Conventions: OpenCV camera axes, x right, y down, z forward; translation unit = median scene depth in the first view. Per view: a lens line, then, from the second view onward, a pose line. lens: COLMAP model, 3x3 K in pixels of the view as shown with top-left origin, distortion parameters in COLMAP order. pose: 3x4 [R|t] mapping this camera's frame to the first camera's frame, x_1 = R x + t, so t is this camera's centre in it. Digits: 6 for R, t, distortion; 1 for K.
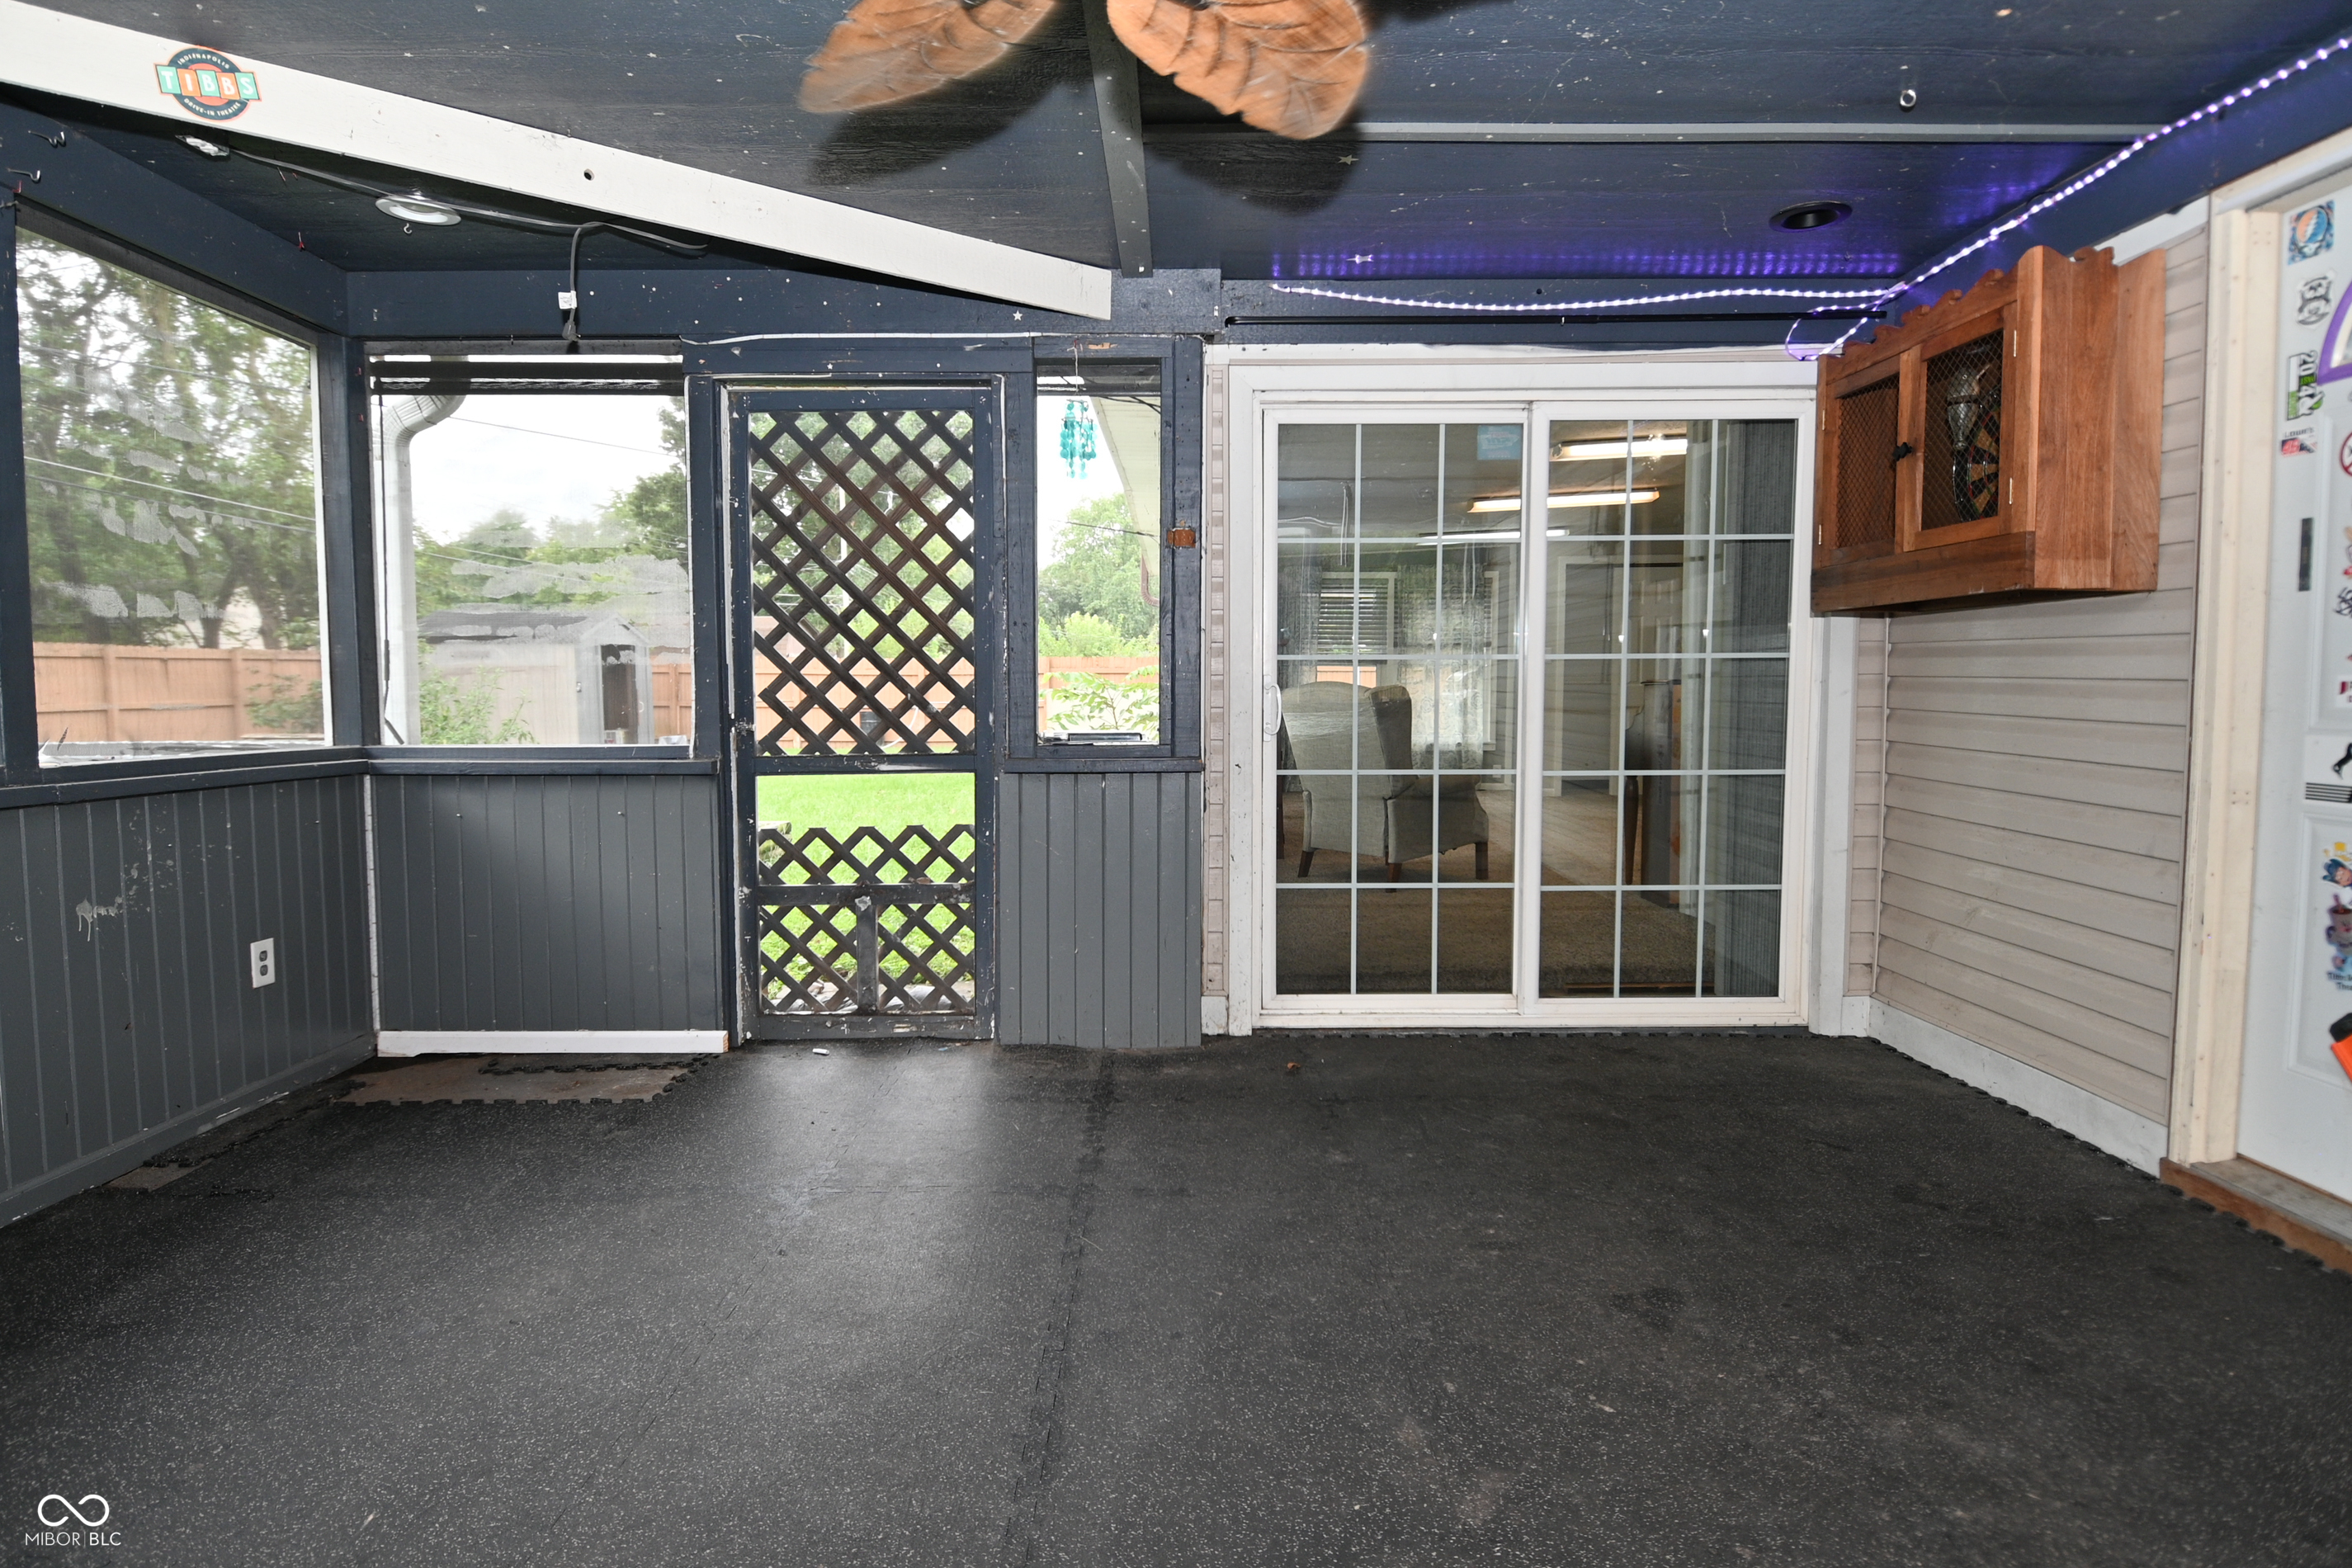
lens RADIAL K [[1241.8, 0, 1191.2], [0, 1241.8, 765.1], [0, 0, 1]] dist [-0.002782, -0.017472]
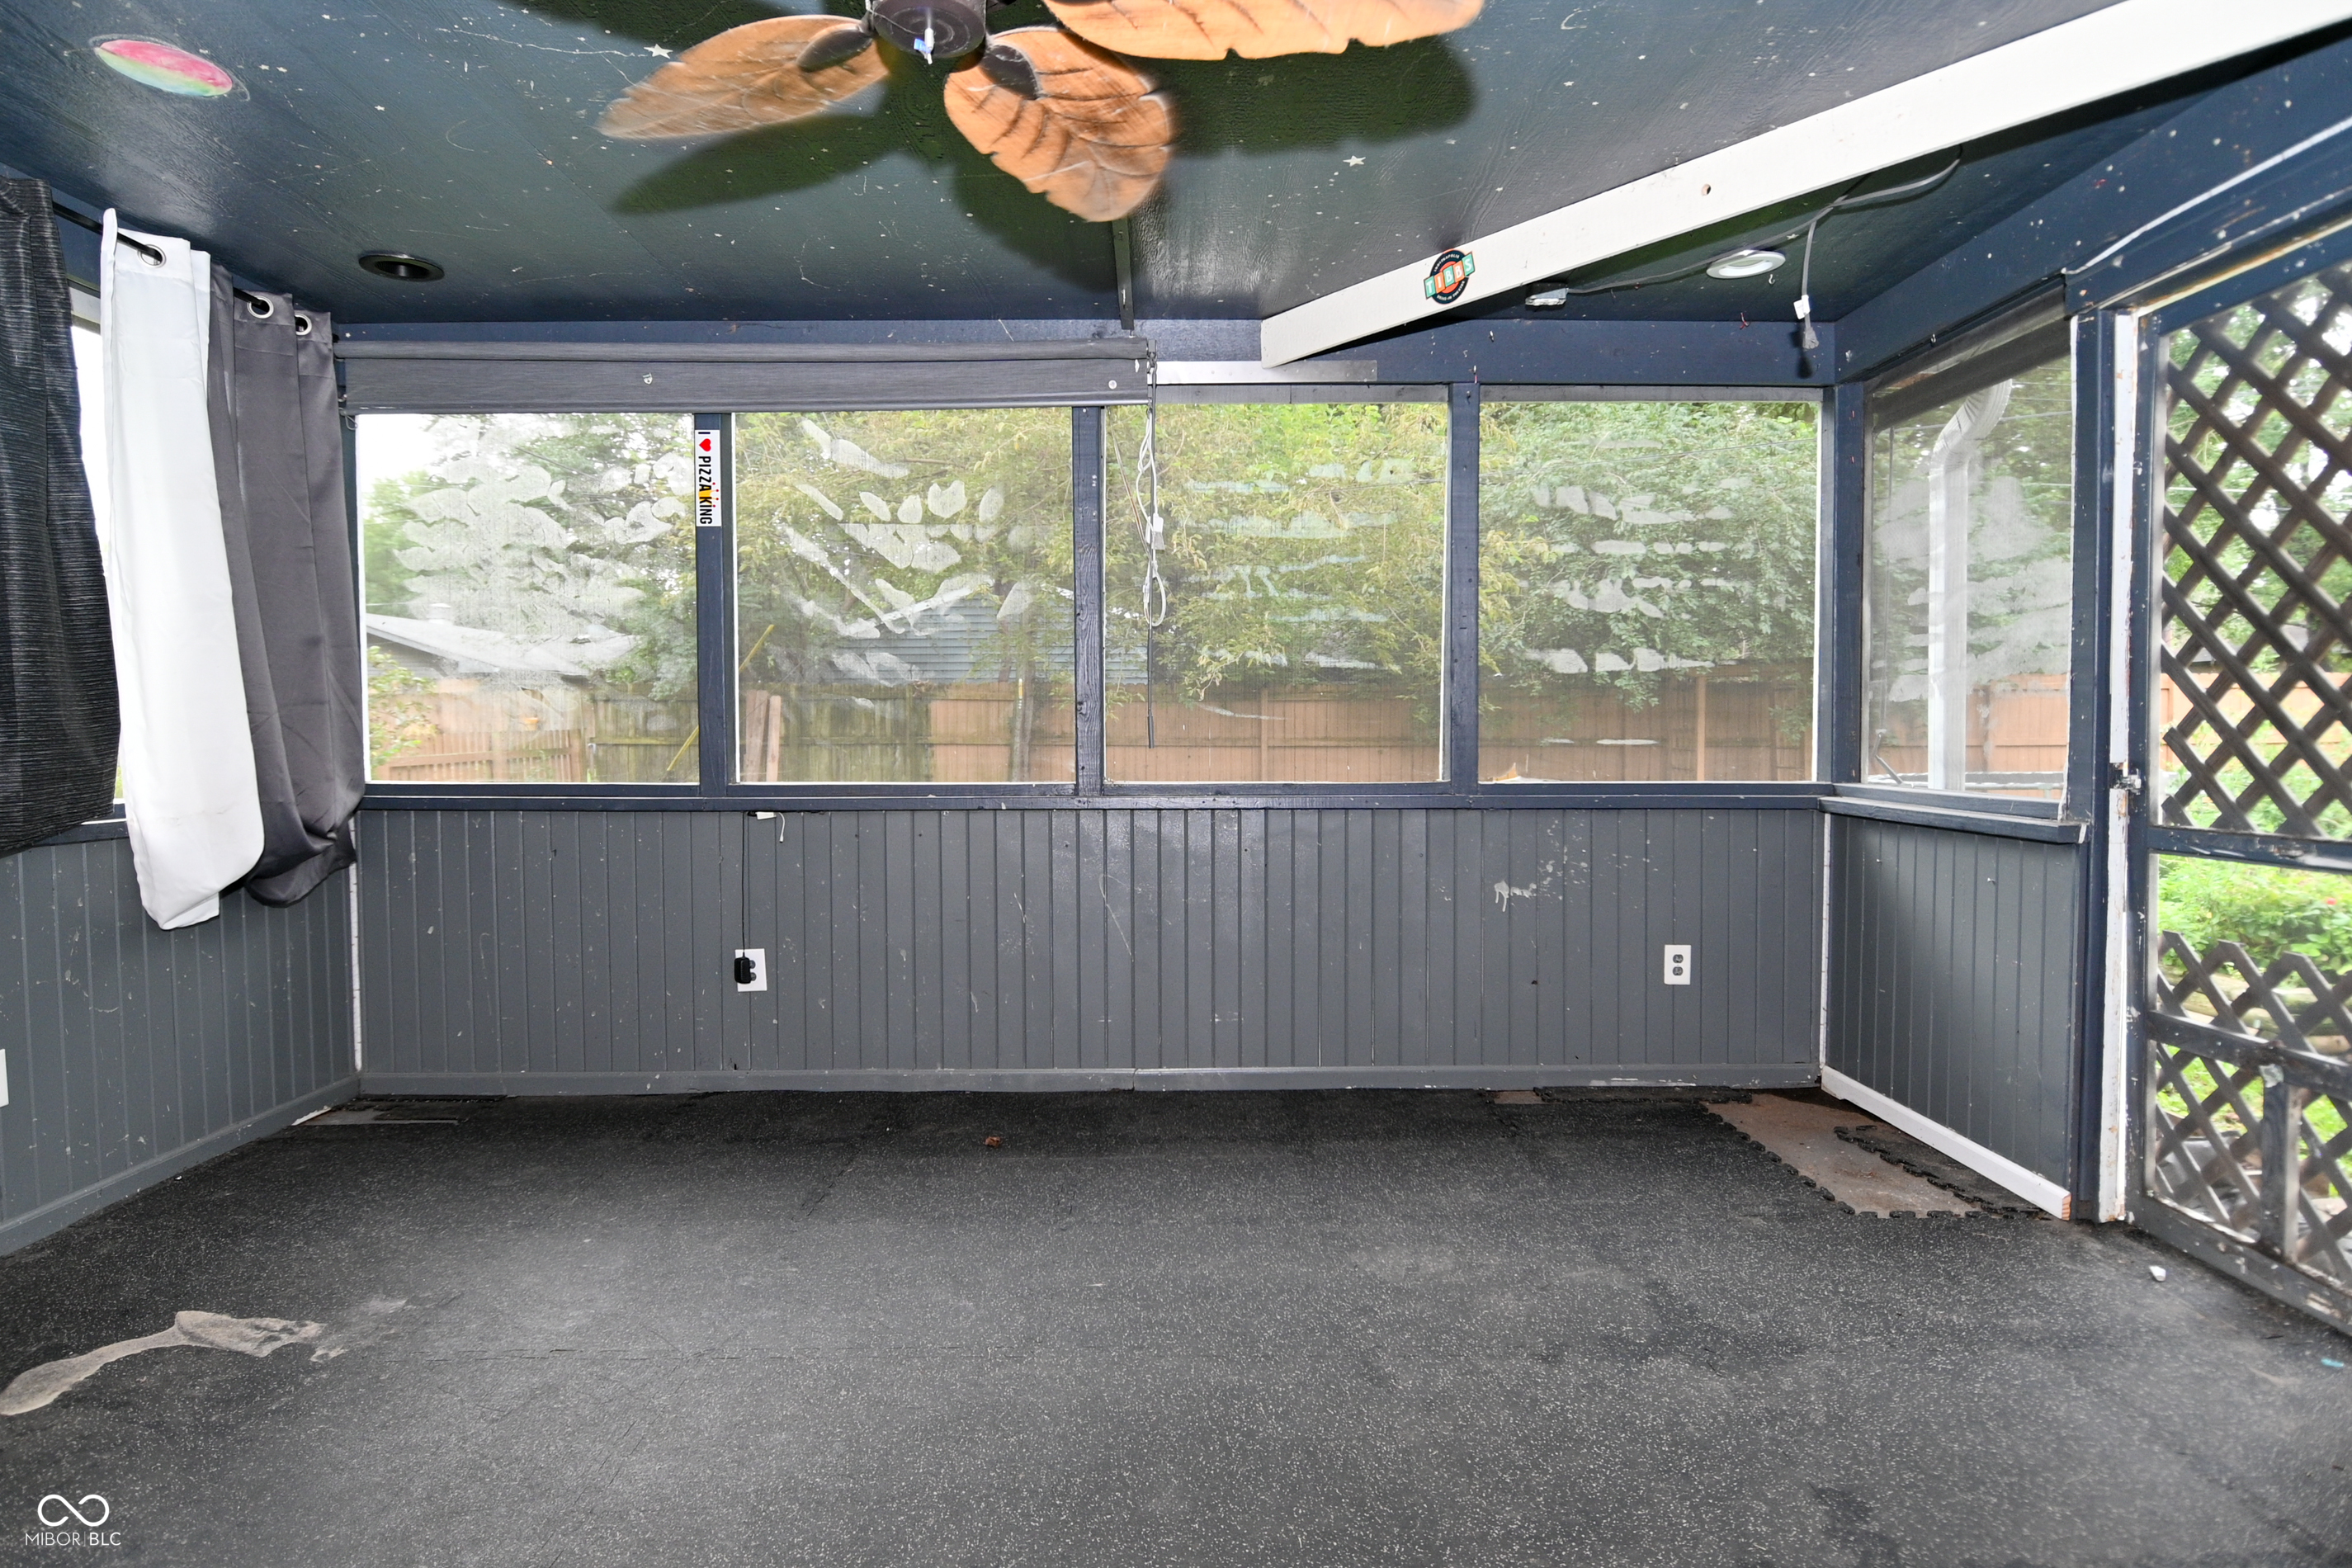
lens RADIAL K [[1248.3, 0, 1178.4], [0, 1248.3, 769.9], [0, 0, 1]] dist [0.026974, -0.036183]
pose [[-0.005805, 0.038756, -0.999232, 0.419622], [-0.058109, 0.997547, 0.039028, -0.040721], [0.998293, 0.058291, -0.003539, 0.530157]]
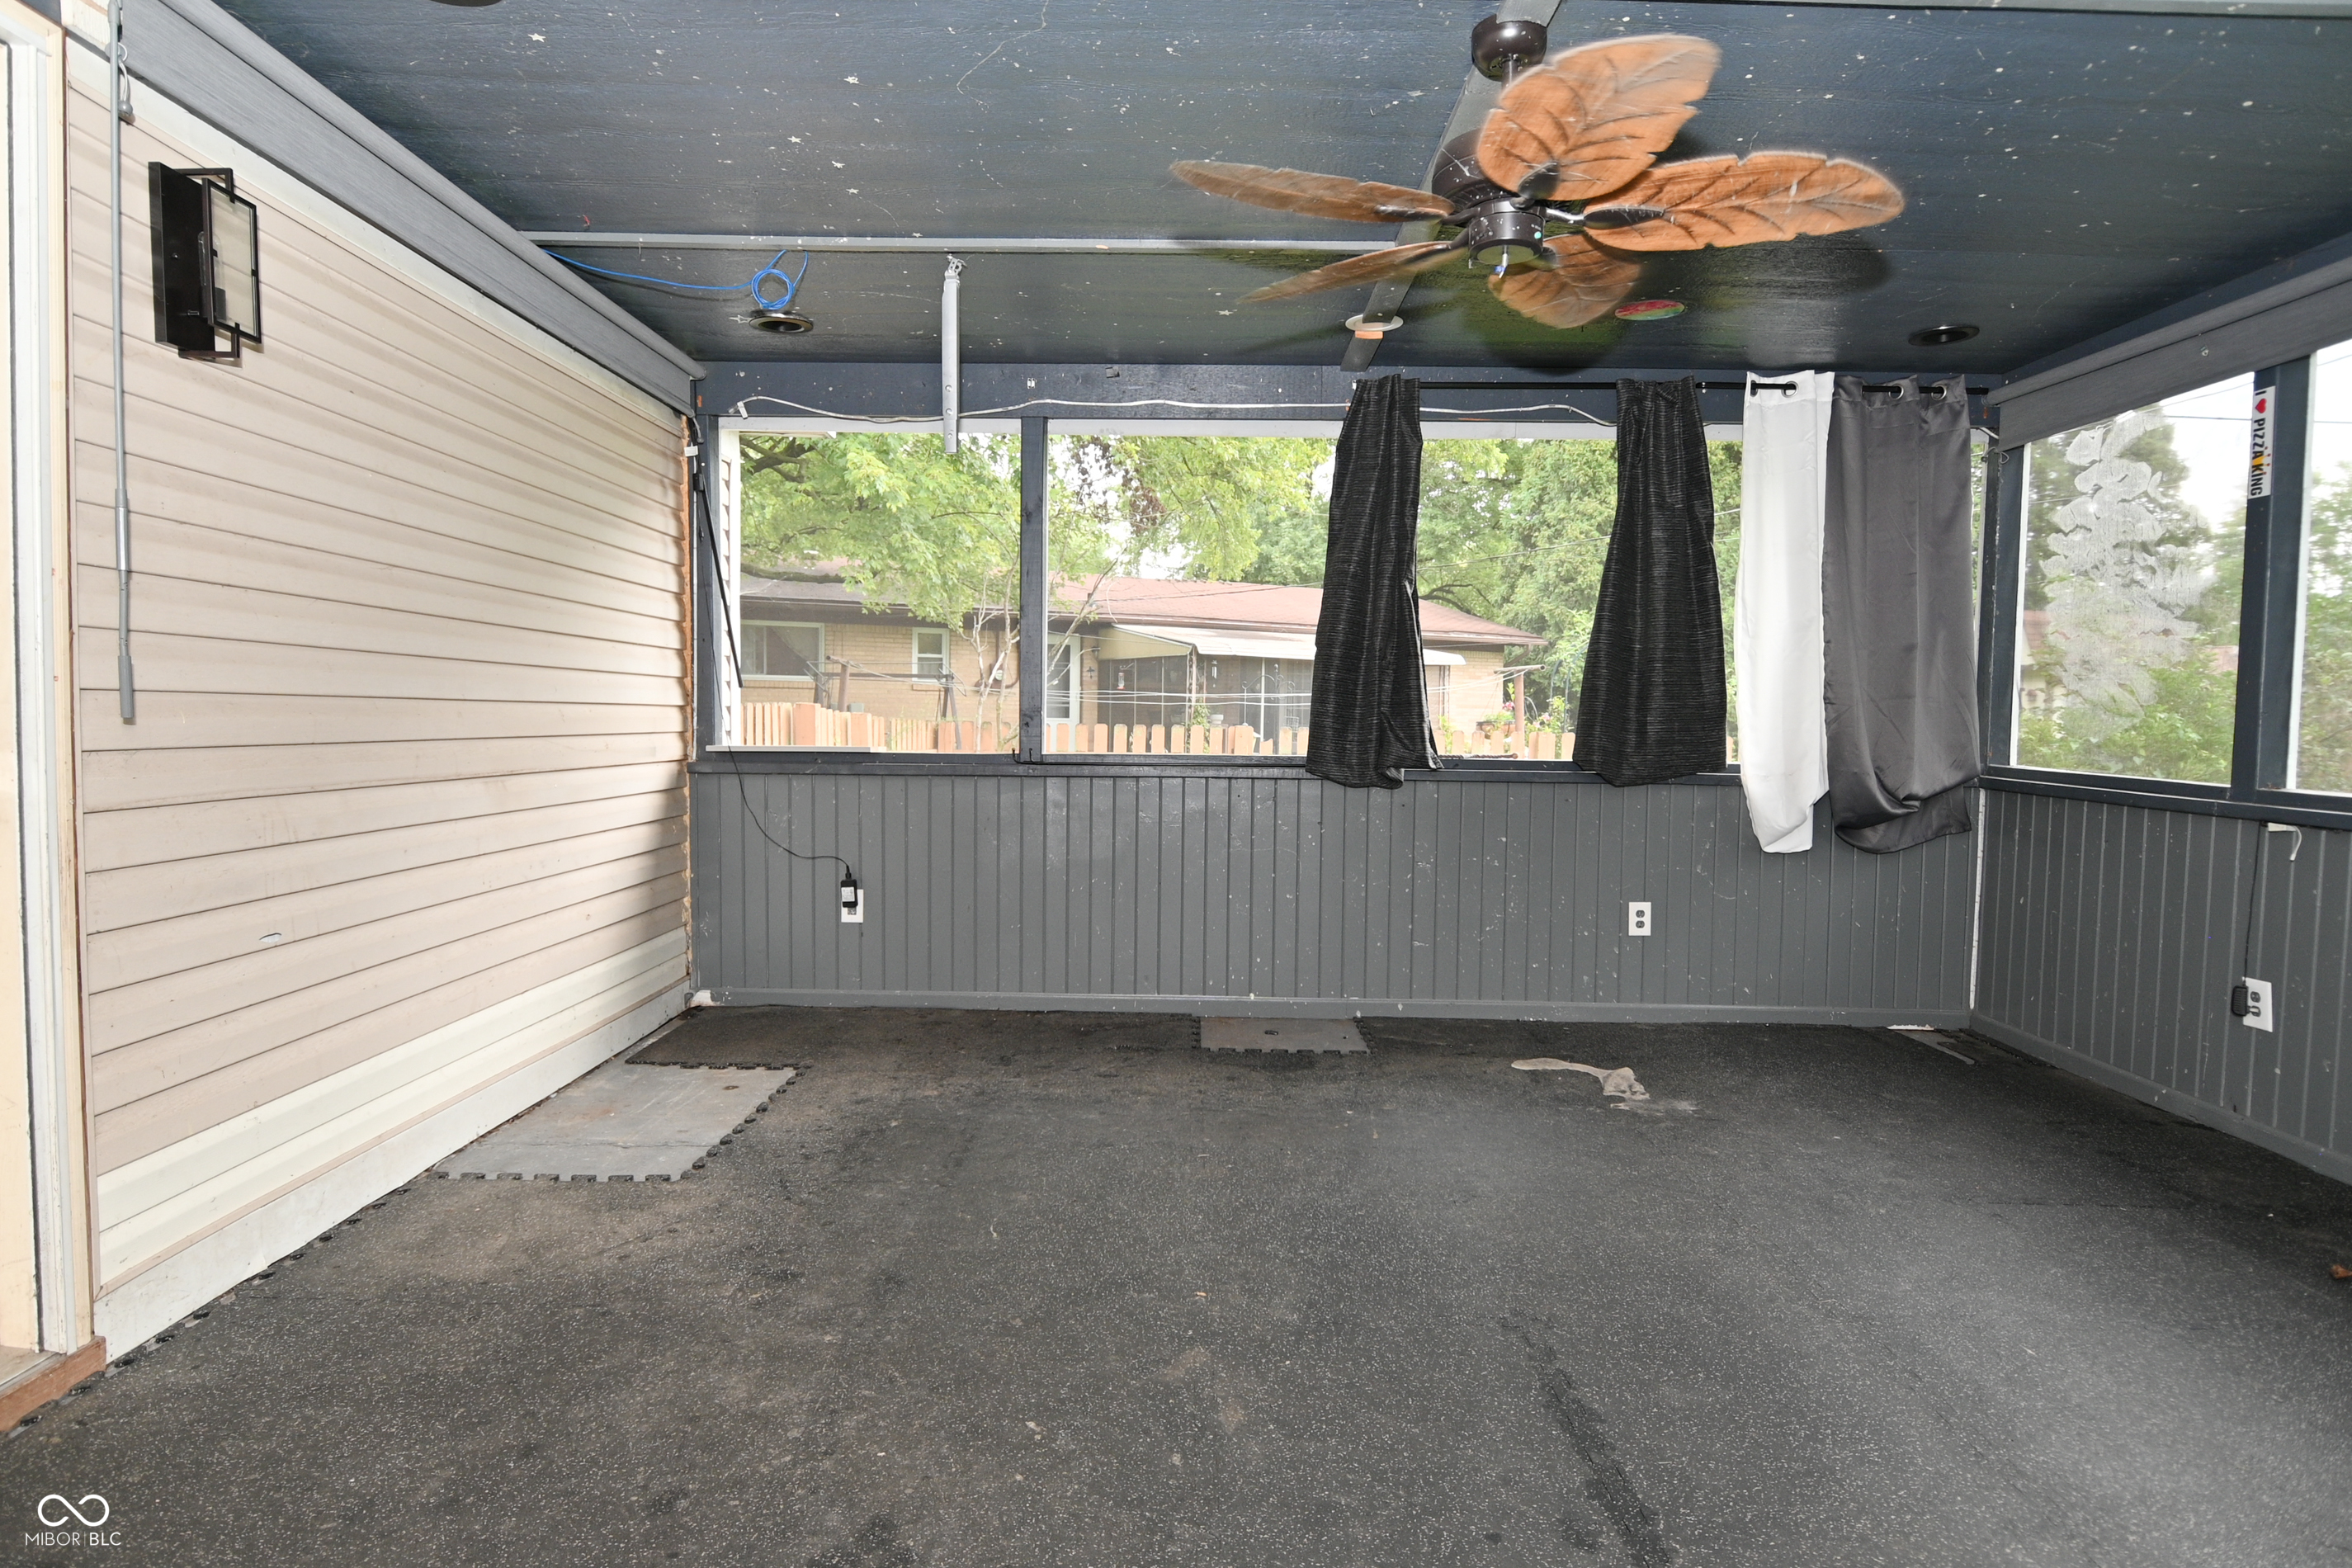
lens RADIAL K [[1248.3, 0, 1178.4], [0, 1248.3, 769.9], [0, 0, 1]] dist [0.026974, -0.036183]
pose [[-0.999775, -0.015423, 0.014579, 0.121843], [-0.013683, 0.993533, 0.112715, -0.076238], [-0.016223, 0.112490, -0.993520, 1.140138]]
